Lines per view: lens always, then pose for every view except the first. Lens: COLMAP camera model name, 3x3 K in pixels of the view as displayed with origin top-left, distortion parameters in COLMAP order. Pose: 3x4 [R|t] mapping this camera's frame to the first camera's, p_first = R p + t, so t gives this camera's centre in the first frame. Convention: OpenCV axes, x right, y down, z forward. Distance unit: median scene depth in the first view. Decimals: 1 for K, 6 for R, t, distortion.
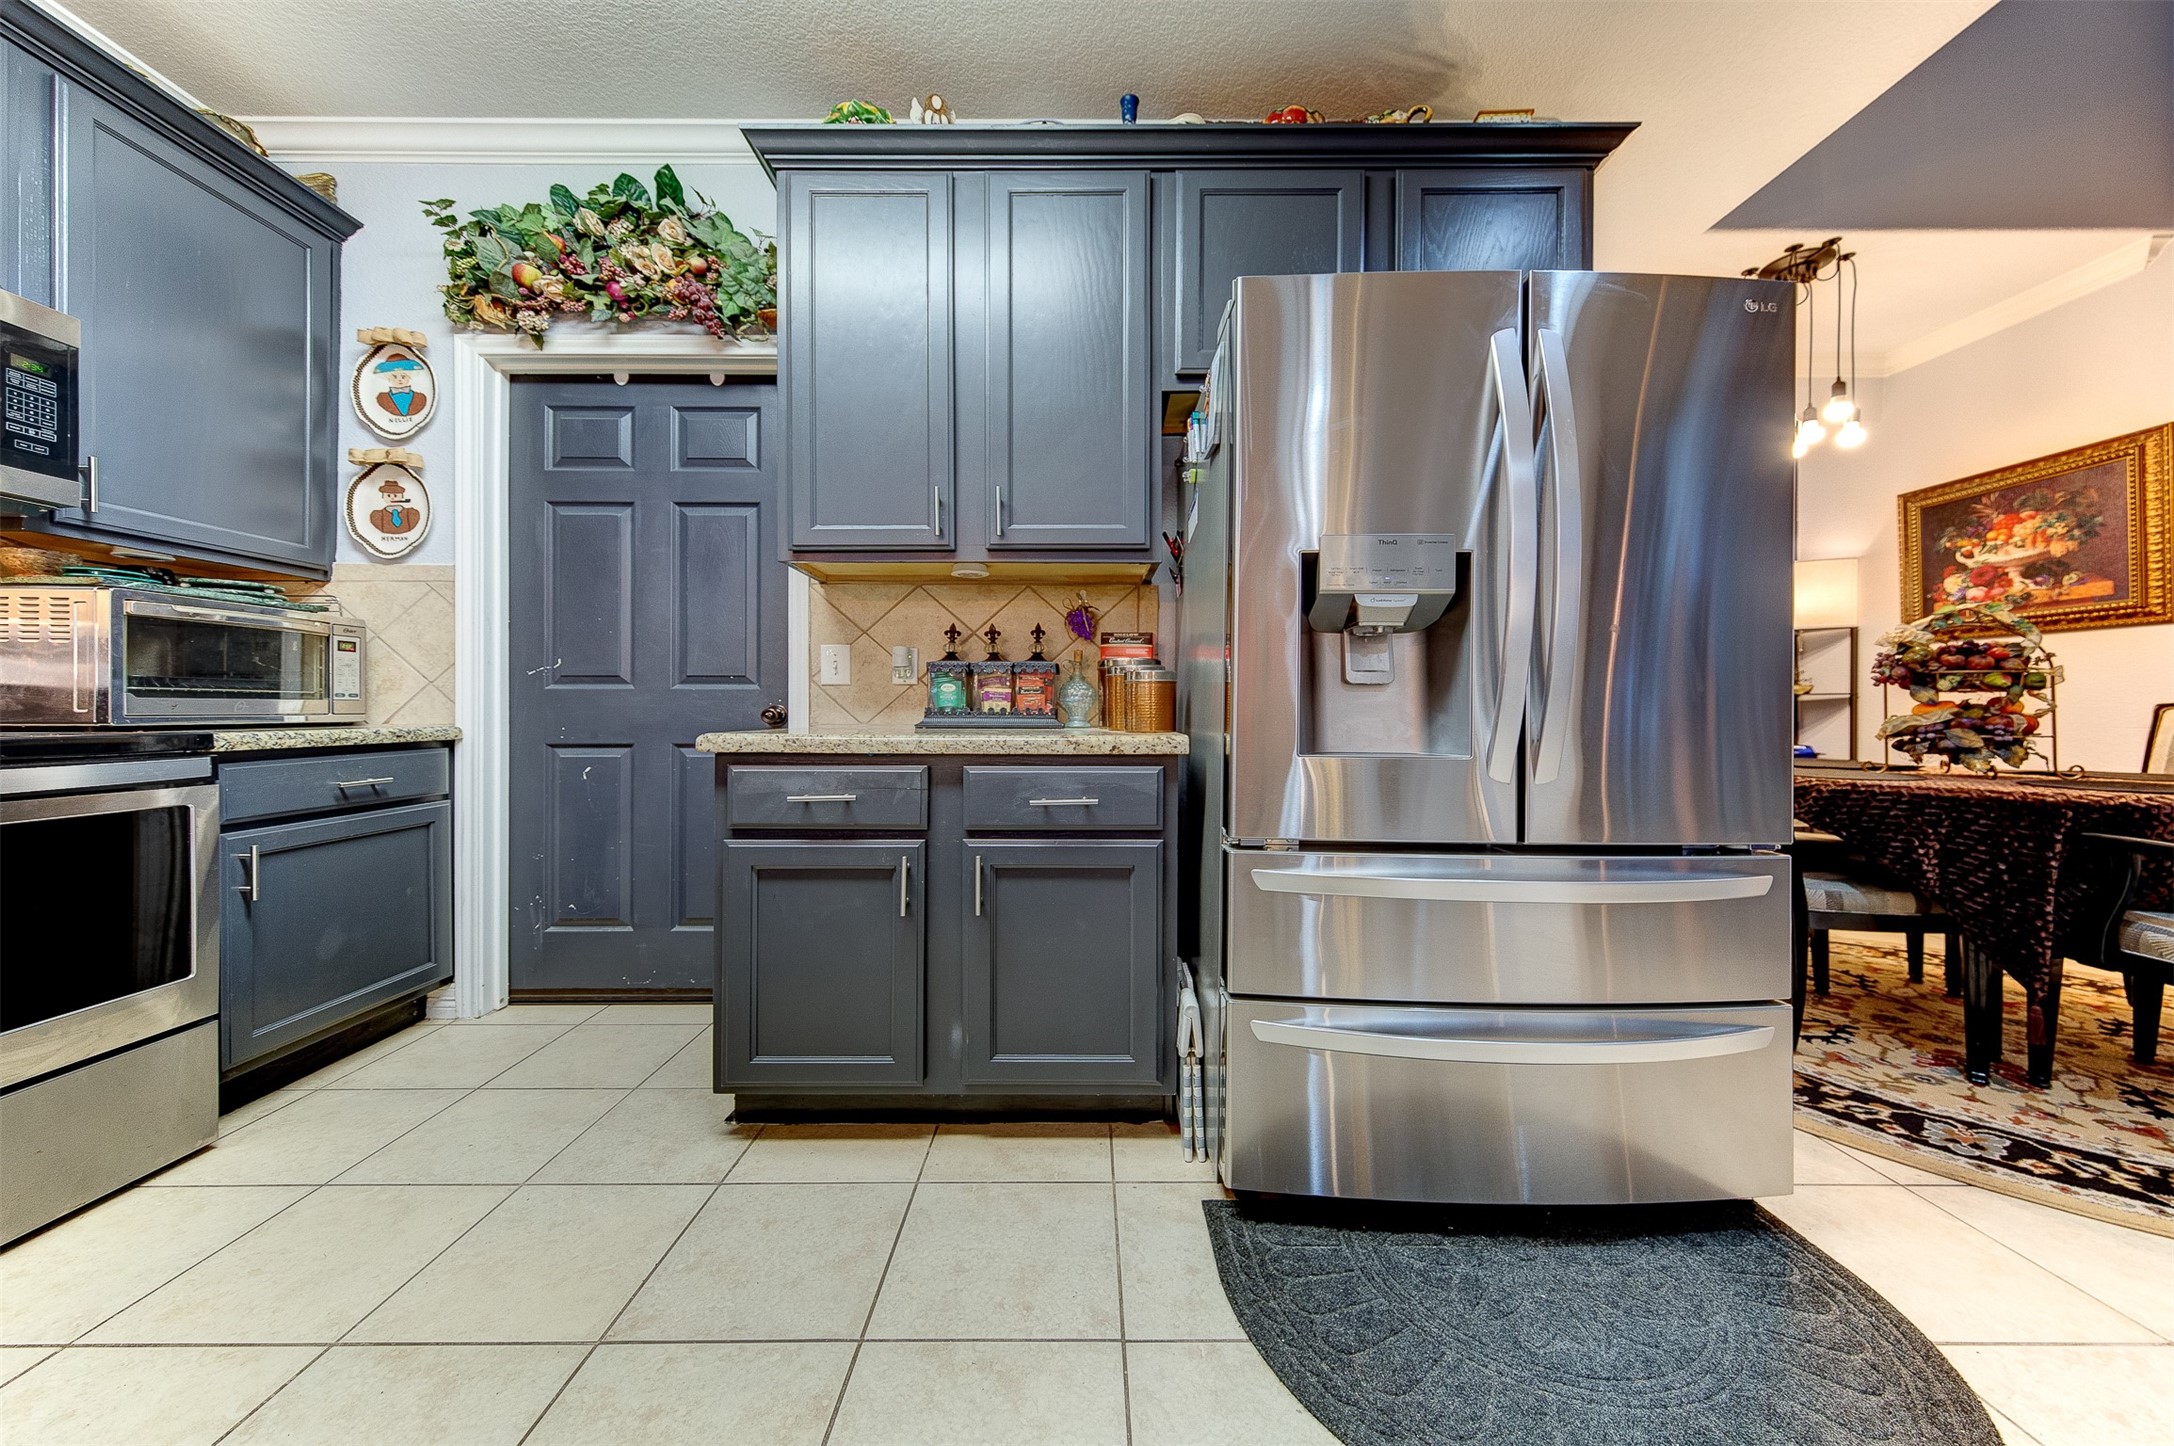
lens RADIAL K [[655.9, 0, 1087.0], [0, 655.9, 723.0], [0, 0, 1]] dist [0.001122, 0.000083]
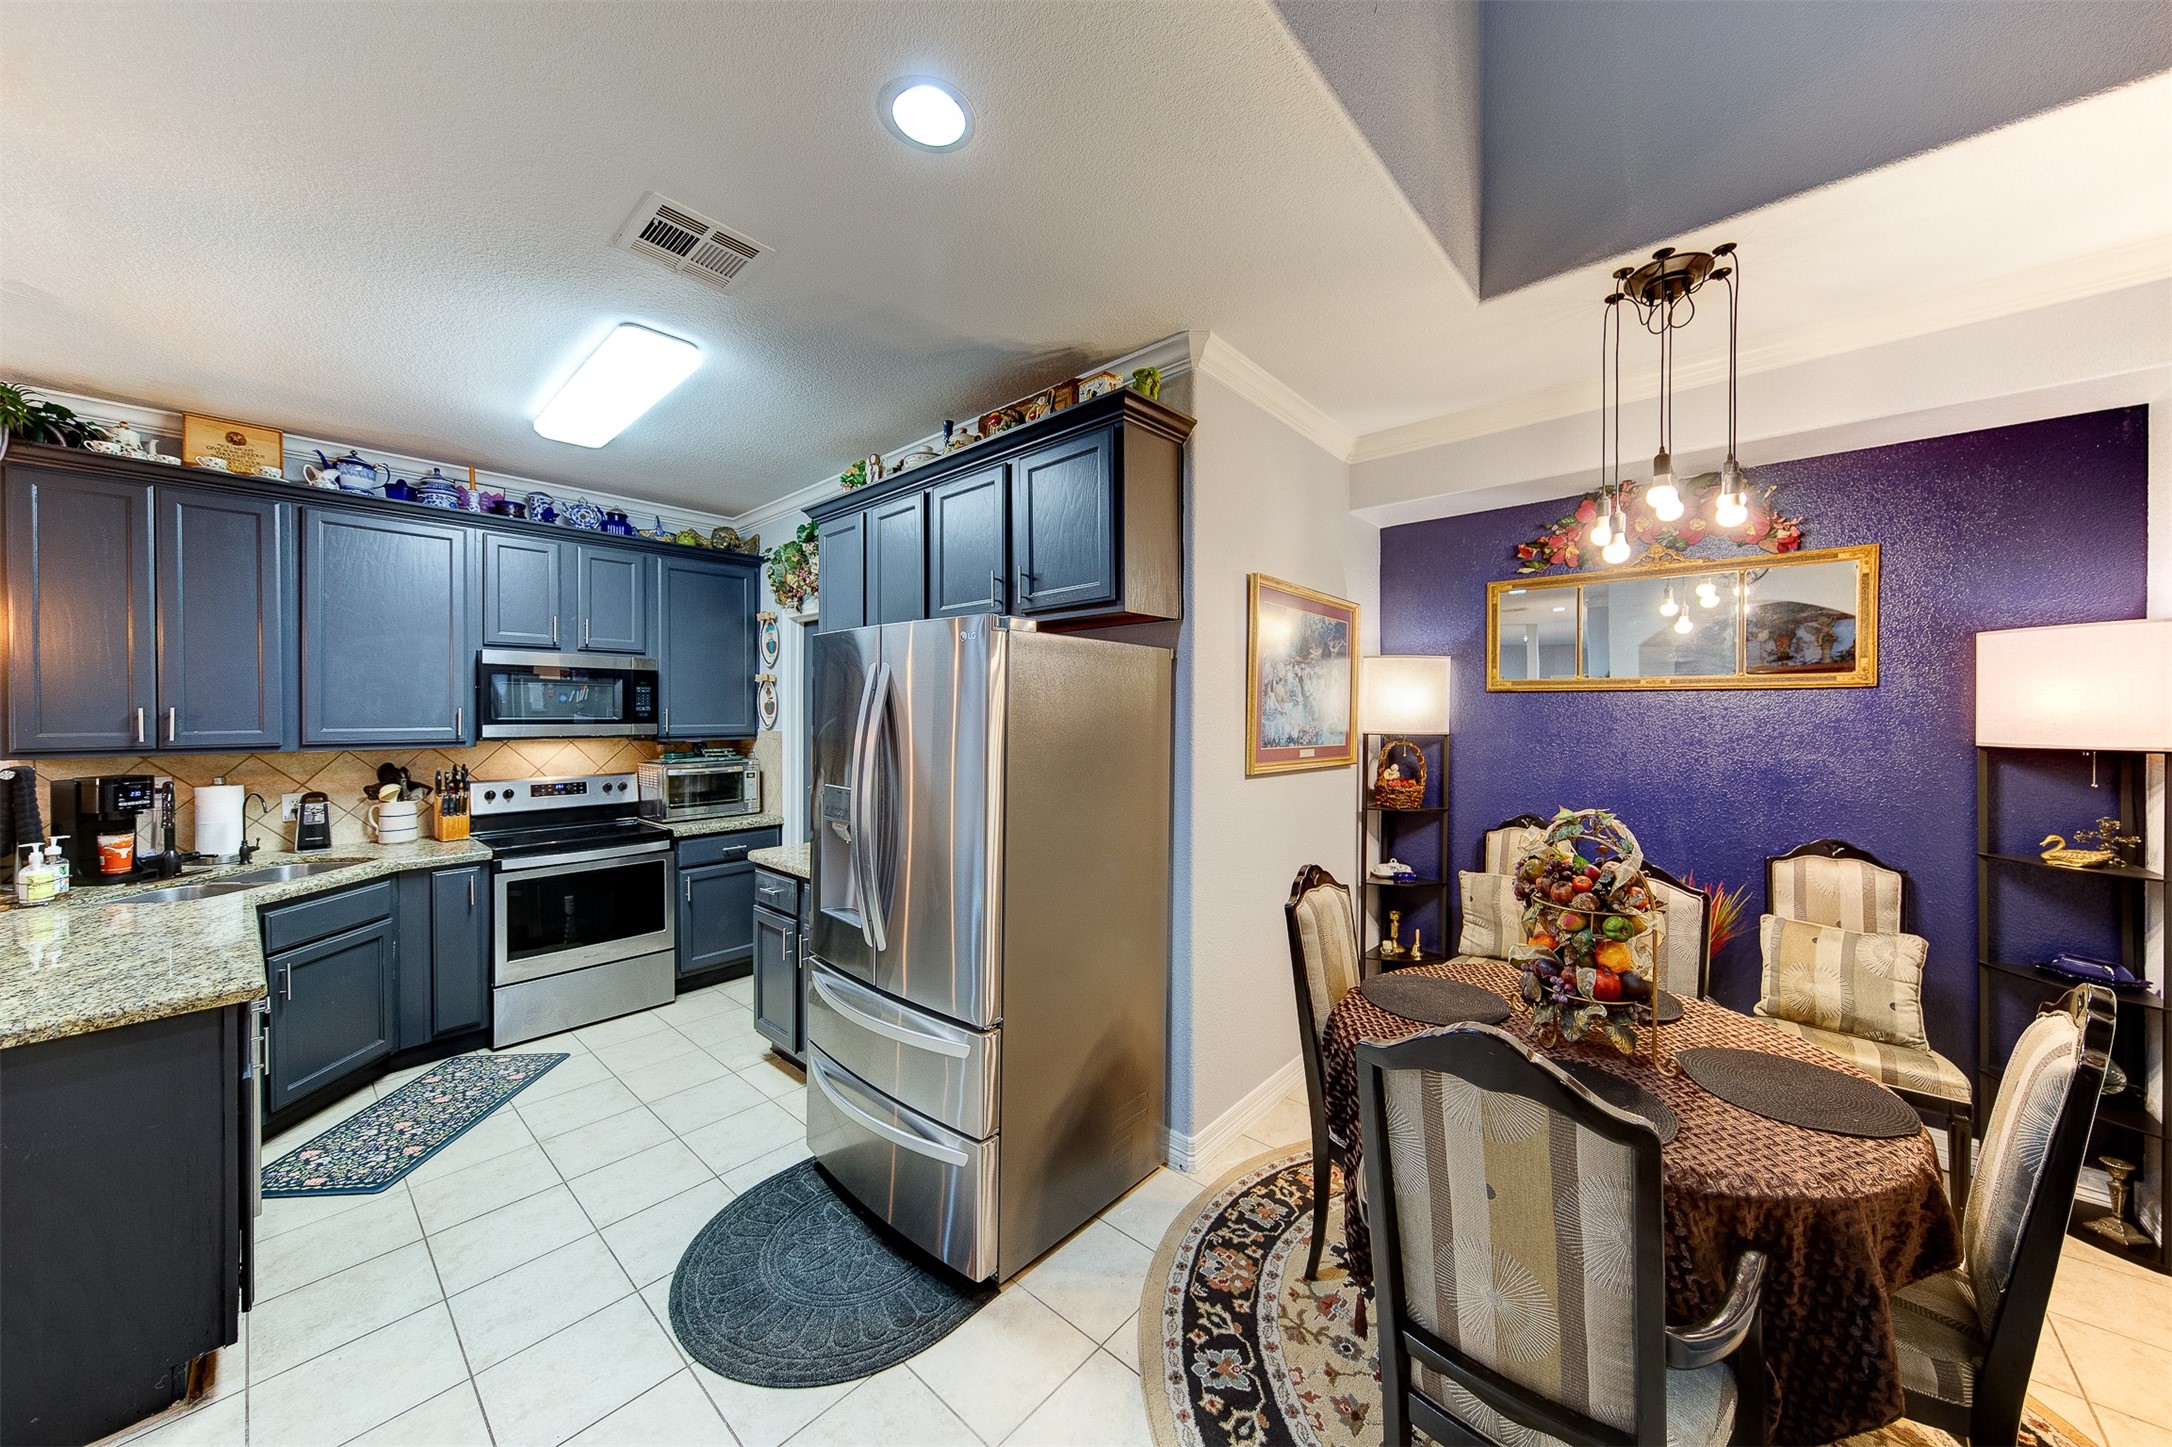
lens RADIAL K [[744.0, 0, 1086.0], [0, 744.0, 723.5], [0, 0, 1]] dist [0.000383, 0.000022]
pose [[0.740648, -0.030499, -0.671201, 1.806391], [0.016287, 0.999491, -0.027444, -0.305685], [0.671696, 0.009394, 0.740767, -0.001955]]
